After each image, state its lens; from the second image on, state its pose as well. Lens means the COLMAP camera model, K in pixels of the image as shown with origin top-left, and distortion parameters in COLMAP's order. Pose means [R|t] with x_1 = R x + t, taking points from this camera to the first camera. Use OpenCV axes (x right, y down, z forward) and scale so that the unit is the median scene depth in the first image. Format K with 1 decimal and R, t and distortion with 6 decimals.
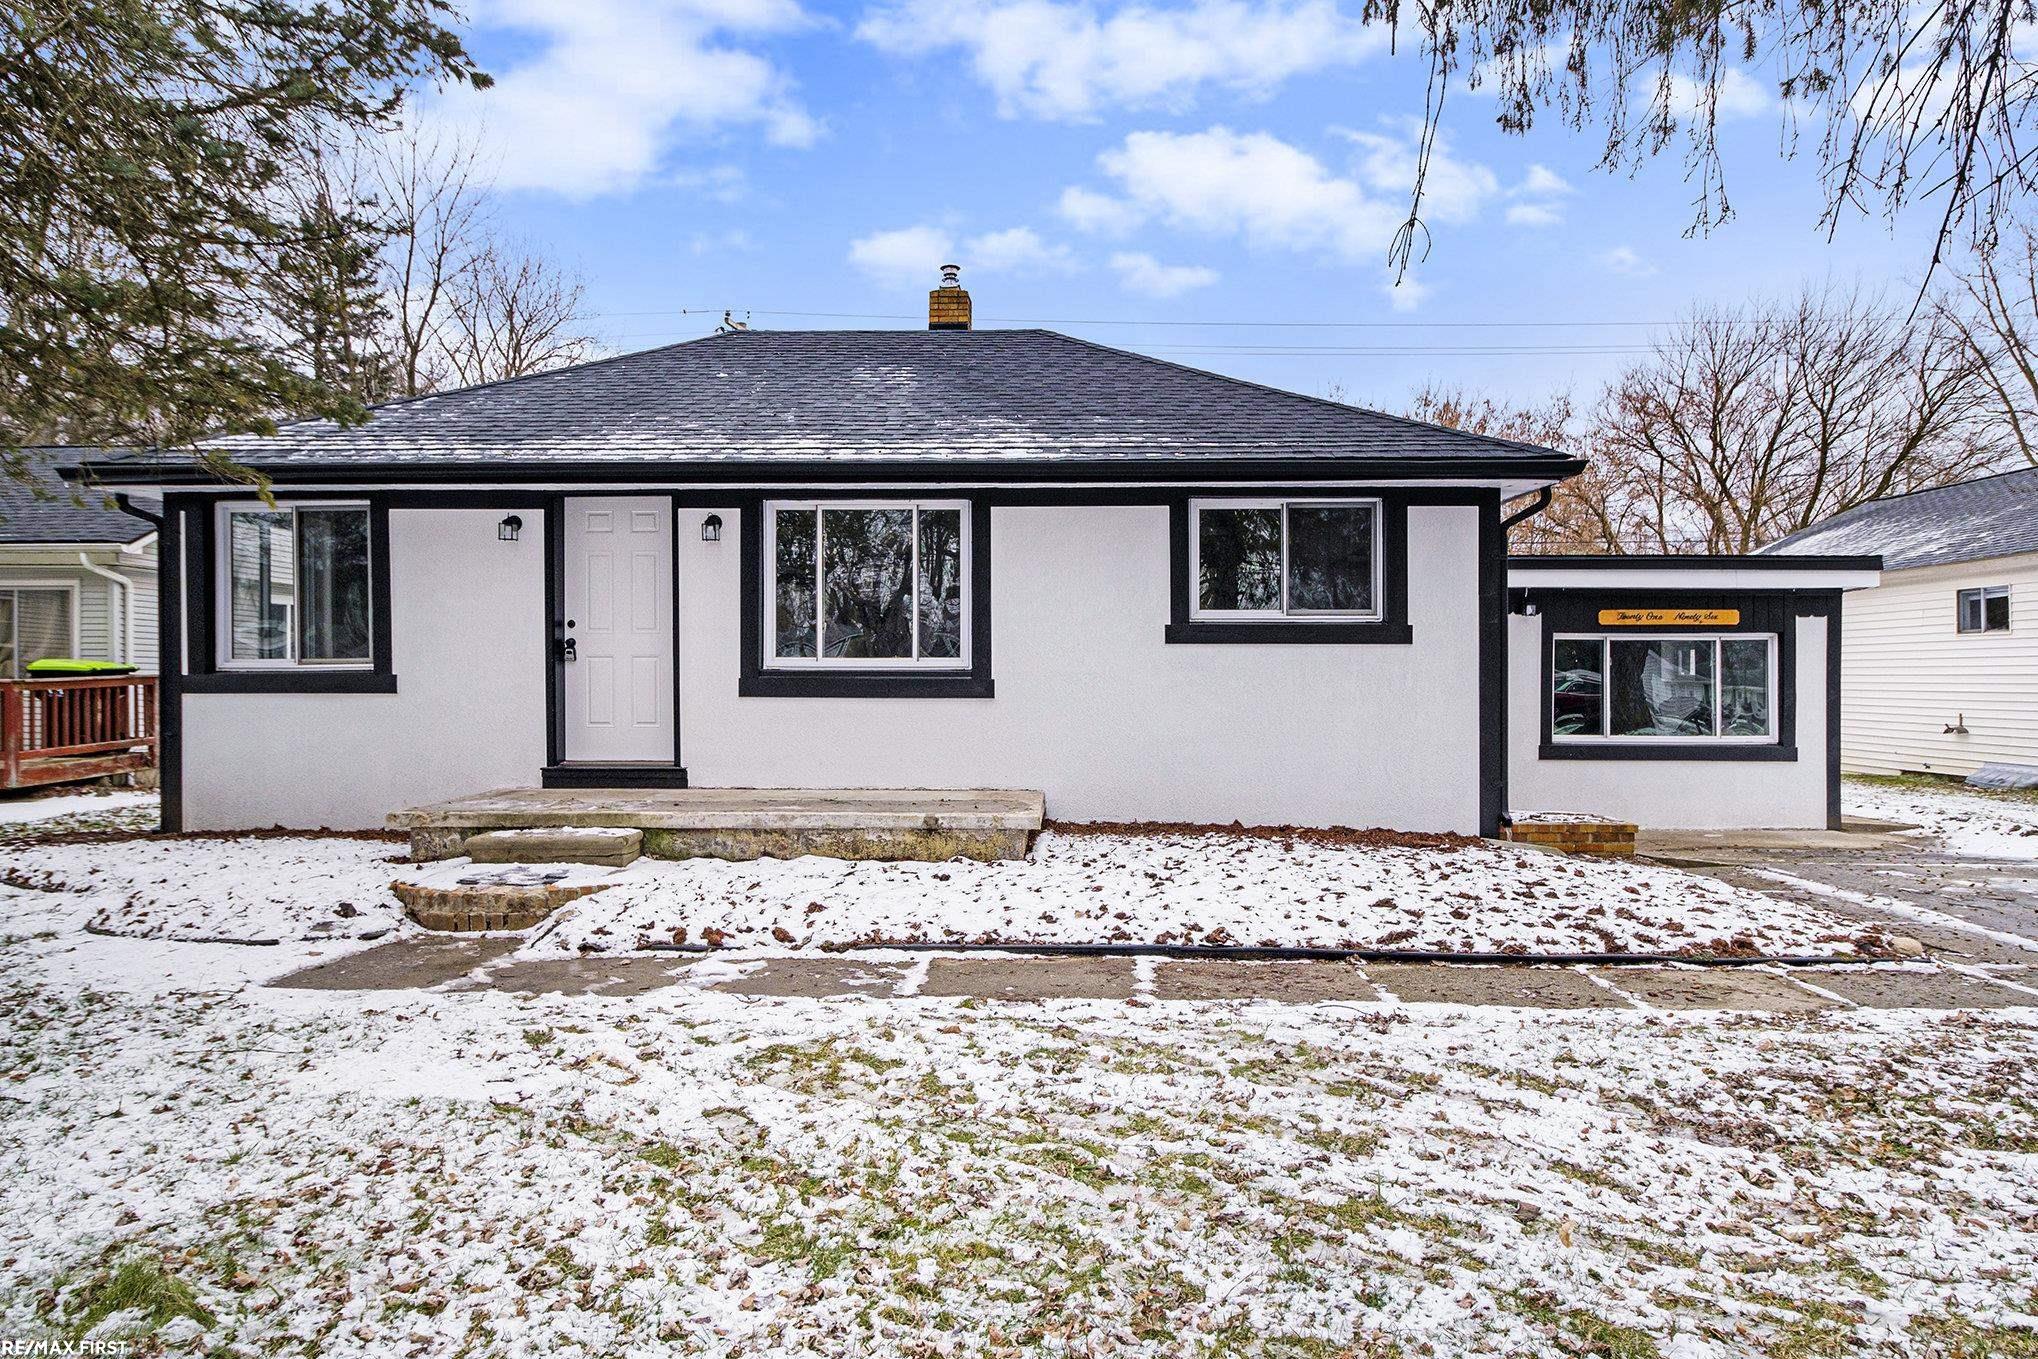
lens RADIAL K [[1181.1, 0, 1033.0], [0, 1181.1, 690.3], [0, 0, 1]] dist [0.007399, 0.000341]
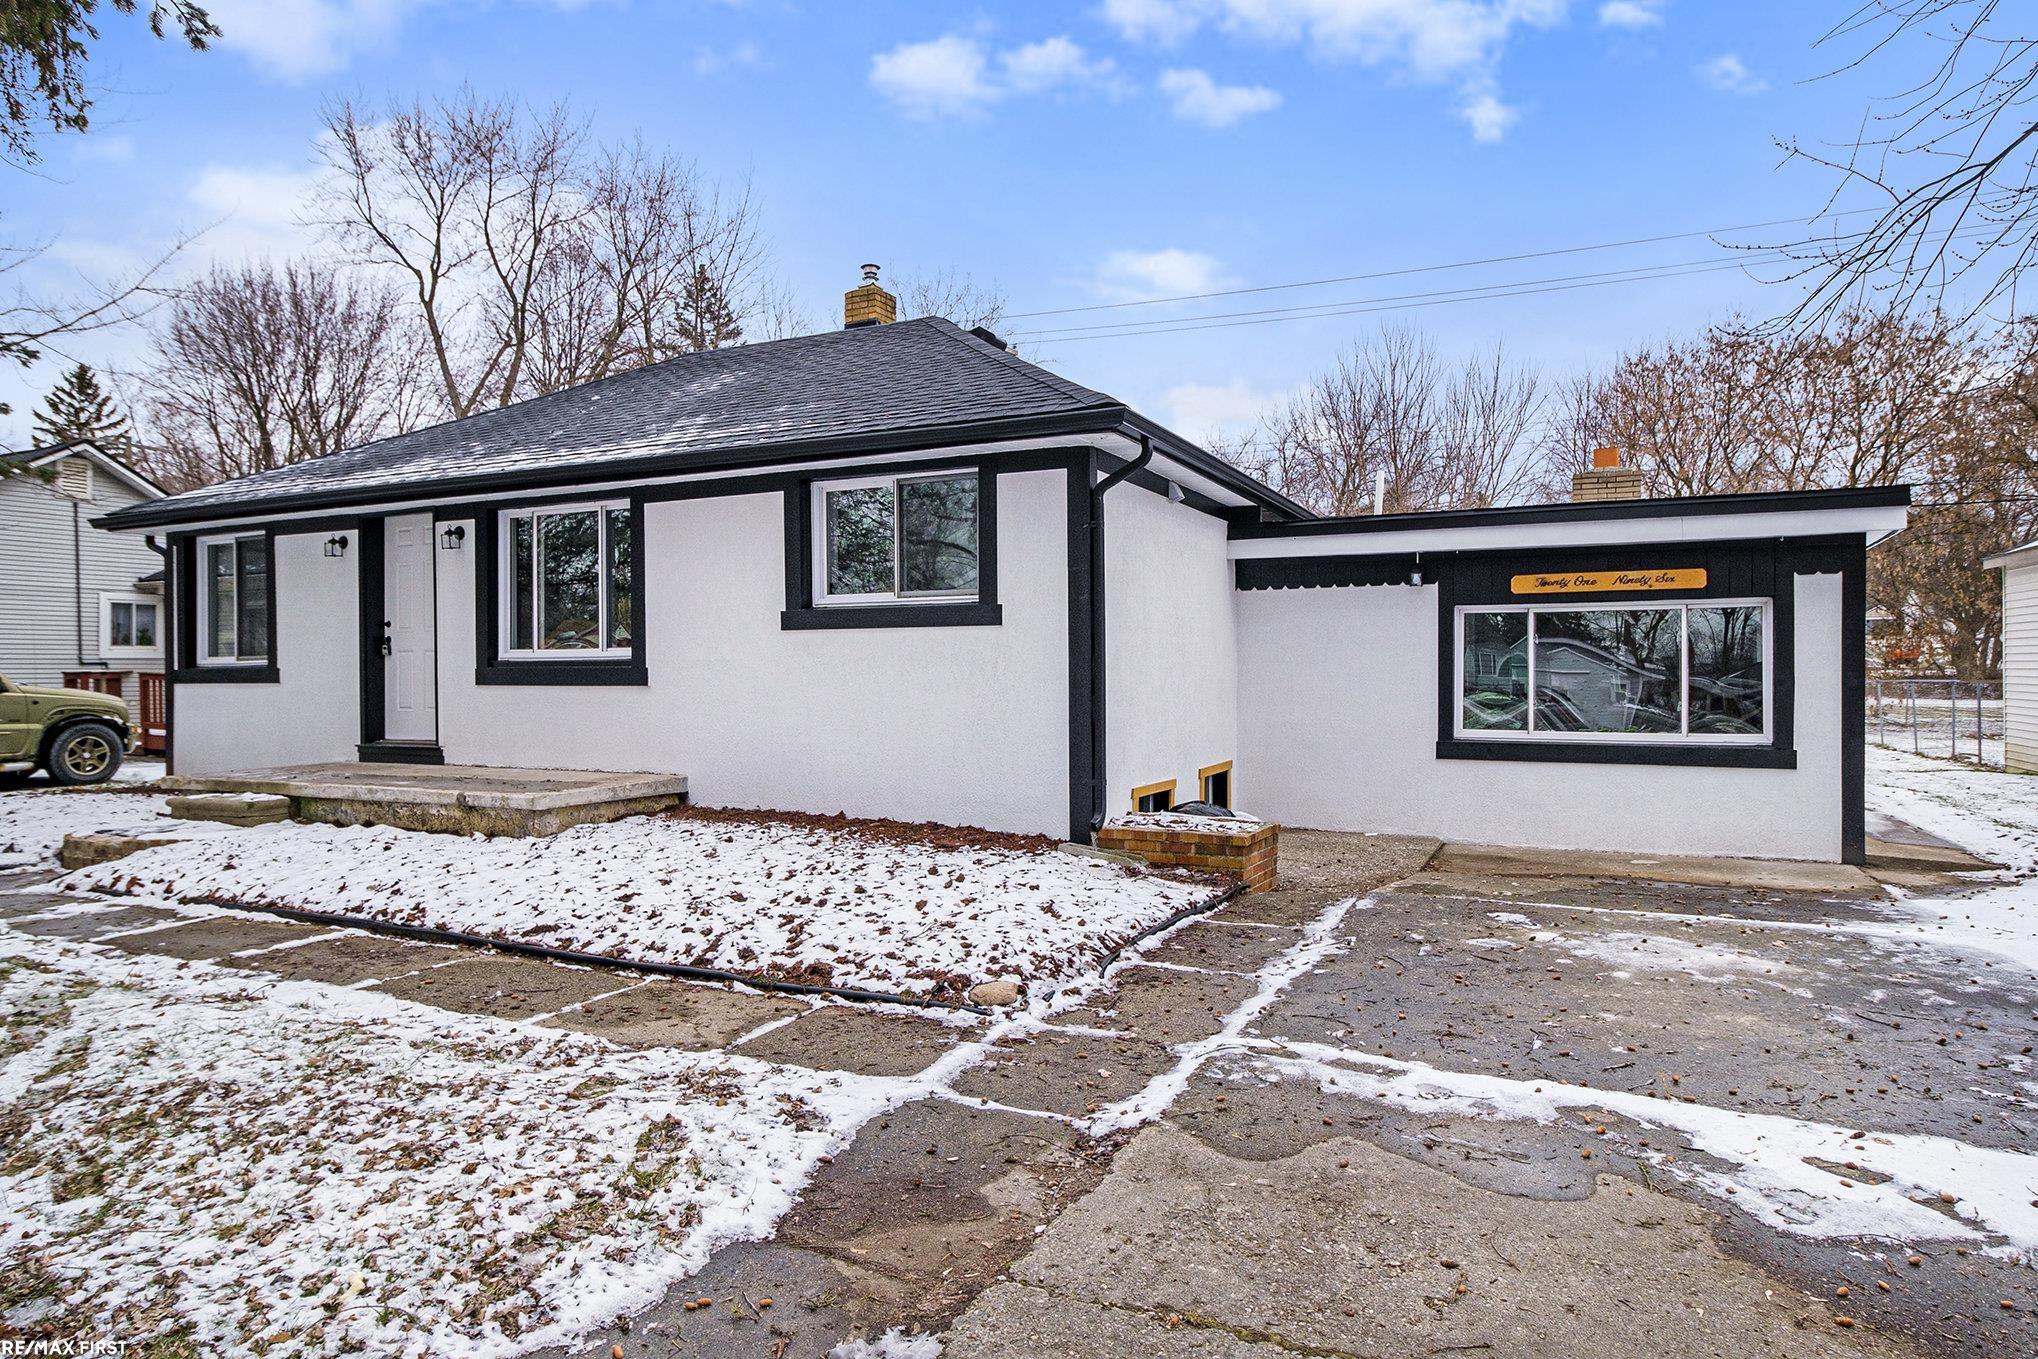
lens RADIAL K [[1181.1, 0, 1028.0], [0, 1181.1, 673.0], [0, 0, 1]] dist [0.007399, 0.000341]
pose [[0.915682, -0.006594, -0.401849, 0.687866], [0.004258, 0.999968, -0.006704, 0.003511], [0.401881, 0.004428, 0.915681, 0.173764]]
